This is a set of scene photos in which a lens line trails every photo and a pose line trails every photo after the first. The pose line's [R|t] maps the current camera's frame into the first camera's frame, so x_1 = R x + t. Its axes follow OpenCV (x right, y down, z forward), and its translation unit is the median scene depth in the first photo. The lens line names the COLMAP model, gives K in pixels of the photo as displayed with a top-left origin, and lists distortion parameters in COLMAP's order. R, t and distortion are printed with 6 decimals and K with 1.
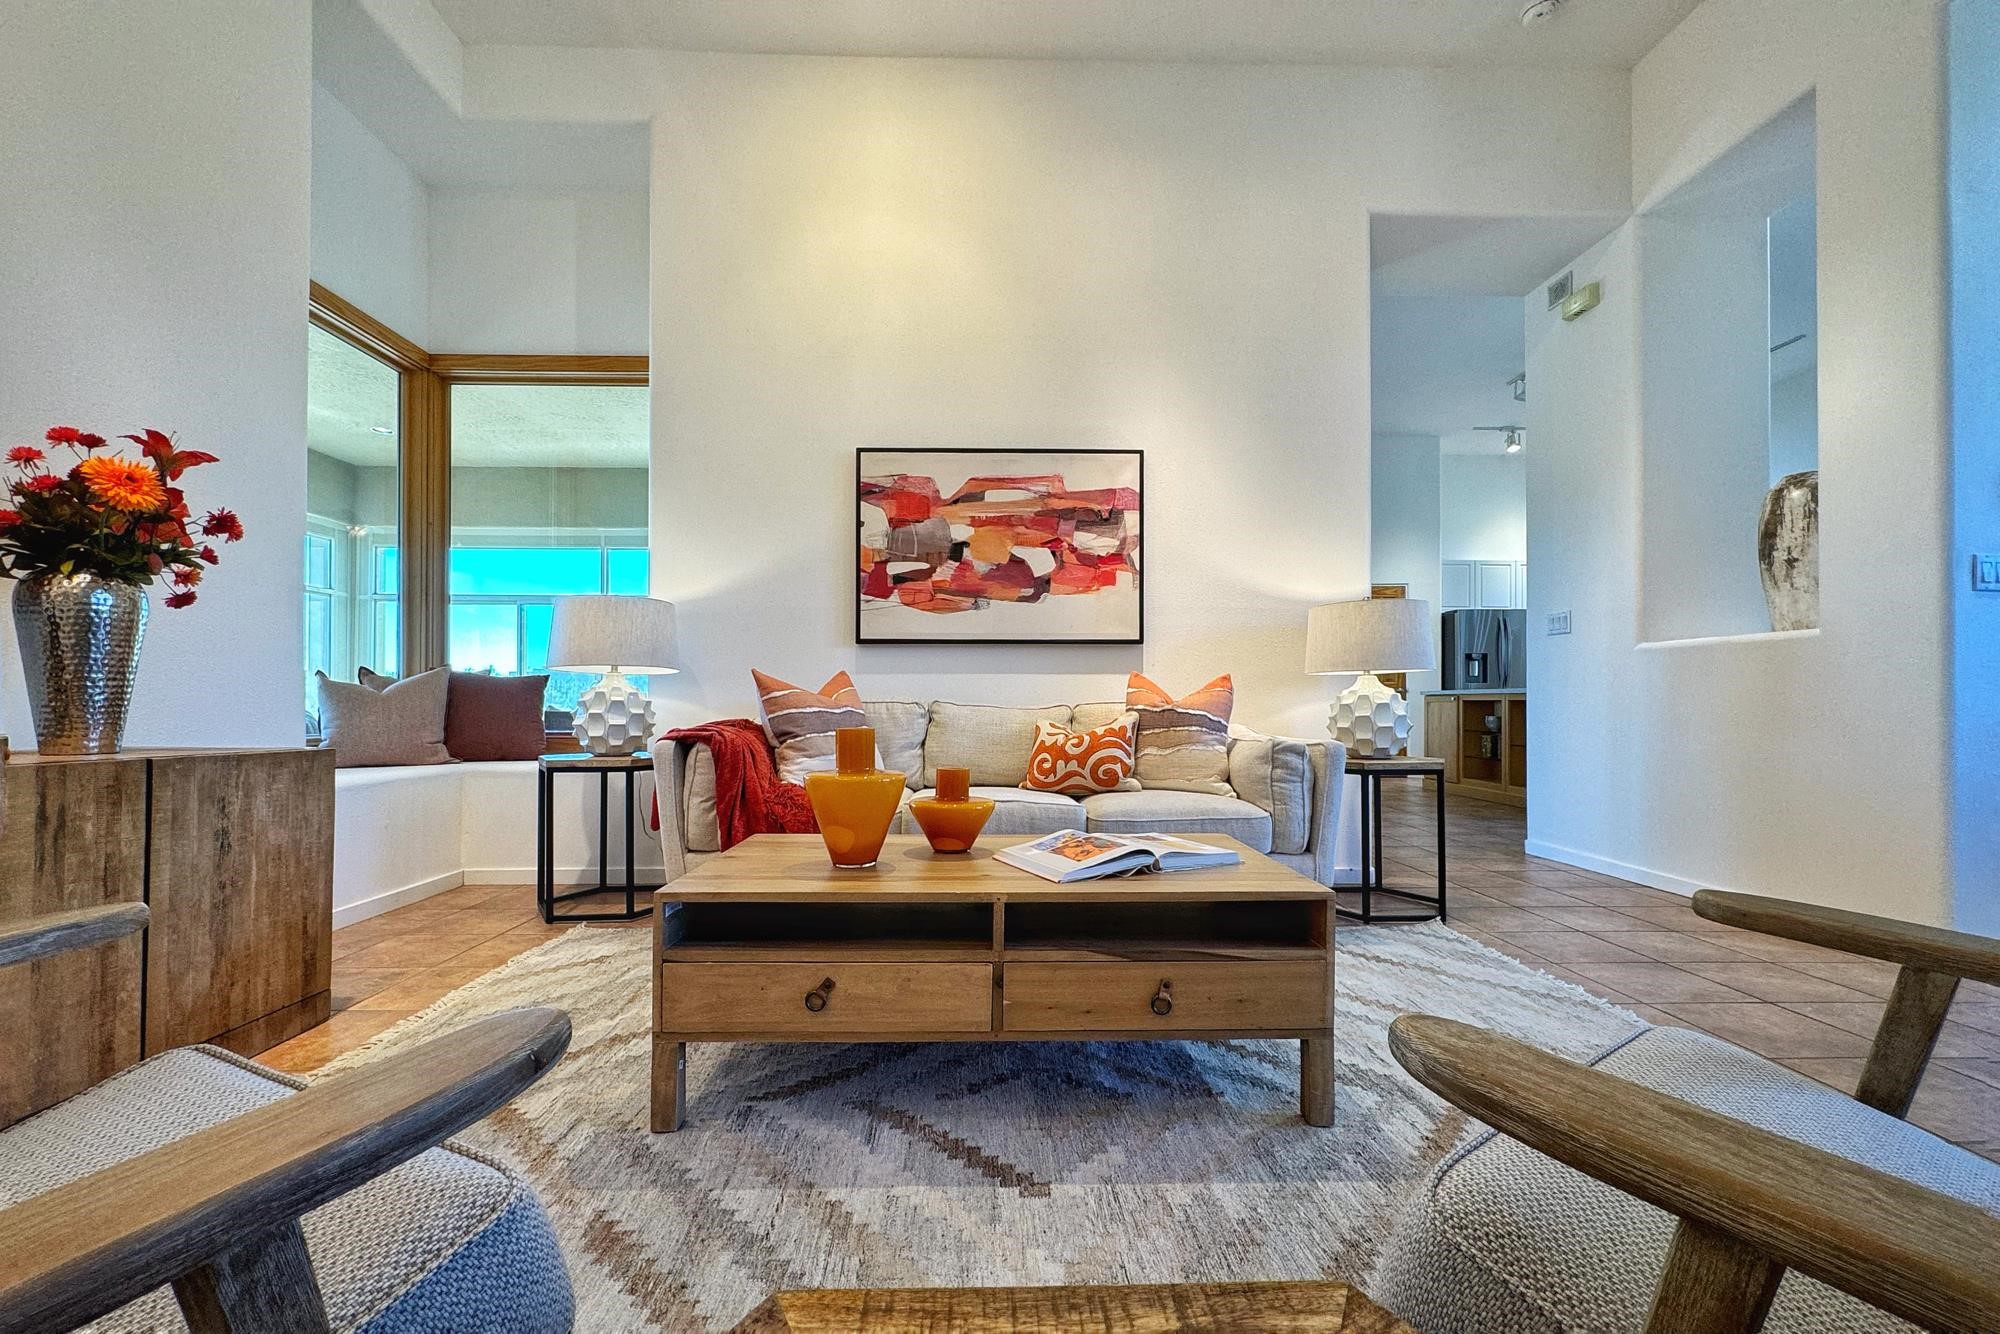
lens RADIAL K [[802.1, 0, 999.2], [0, 802.1, 685.8], [0, 0, 1]] dist [-0.001078, -0.000251]
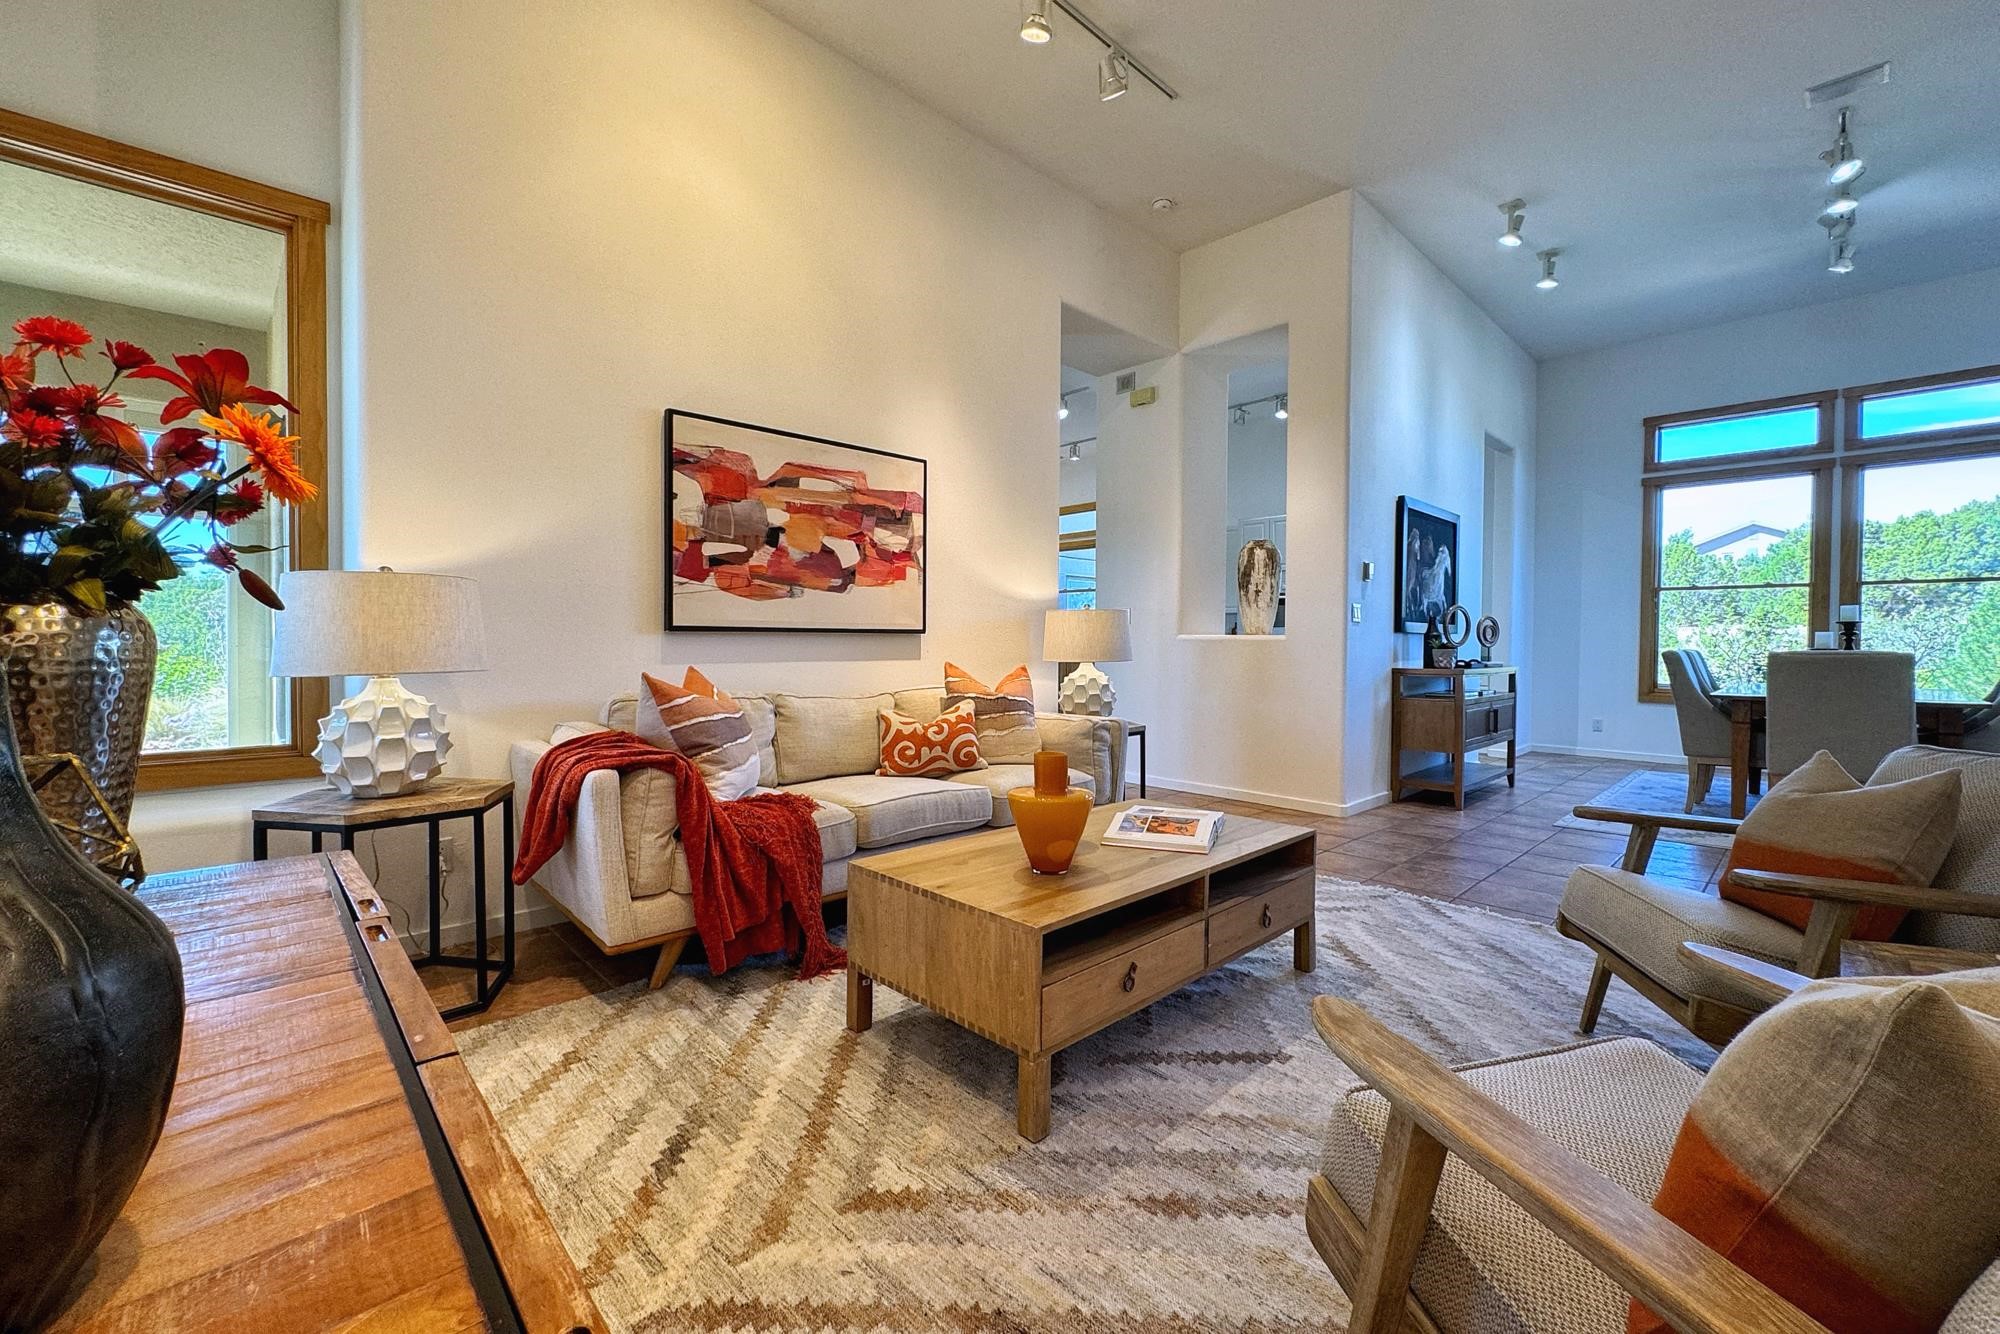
lens RADIAL K [[805.4, 0, 1000.6], [0, 805.4, 640.8], [0, 0, 1]] dist [0.000420, -0.000081]
pose [[0.735094, 0.001149, 0.677964, -0.508891], [-0.017564, 0.999695, 0.017350, -0.063592], [-0.677737, -0.024661, 0.734890, 0.098123]]
